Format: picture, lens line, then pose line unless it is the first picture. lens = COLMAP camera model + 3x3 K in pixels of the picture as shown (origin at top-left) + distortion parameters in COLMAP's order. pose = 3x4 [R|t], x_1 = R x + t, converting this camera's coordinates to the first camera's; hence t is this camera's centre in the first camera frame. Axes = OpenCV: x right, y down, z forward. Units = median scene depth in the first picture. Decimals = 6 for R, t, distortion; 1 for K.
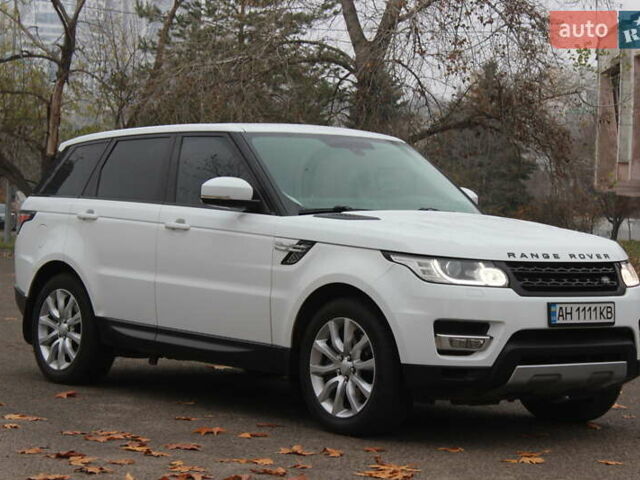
lens RADIAL K [[1618.2, 0, 315.5], [0, 1618.2, 240.5], [0, 0, 1]] dist [0.162362, 0.000000]
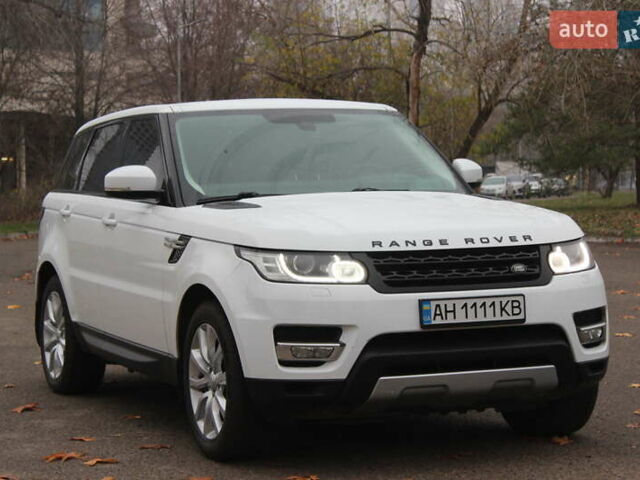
lens RADIAL K [[1636.1, 0, 322.1], [0, 1636.1, 238.4], [0, 0, 1]] dist [0.138454, 0.000000]
pose [[0.956783, -0.043739, -0.287496, 0.335548], [0.049079, 0.998730, 0.011387, -0.004976], [0.286633, -0.025005, 0.957714, 0.184128]]
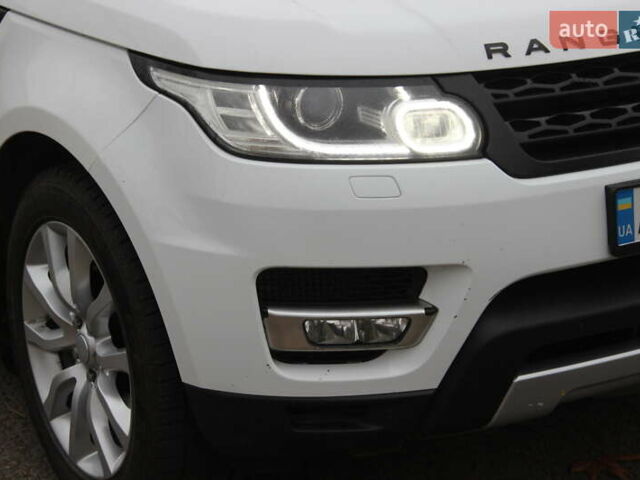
lens RADIAL K [[1711.0, 0, 316.2], [0, 1711.0, 241.5], [0, 0, 1]] dist [0.100594, 0.000000]
pose [[0.987616, -0.031905, -0.153614, 0.136949], [0.070622, 0.964707, 0.253680, -0.046060], [0.140099, -0.261387, 0.955013, 0.640929]]
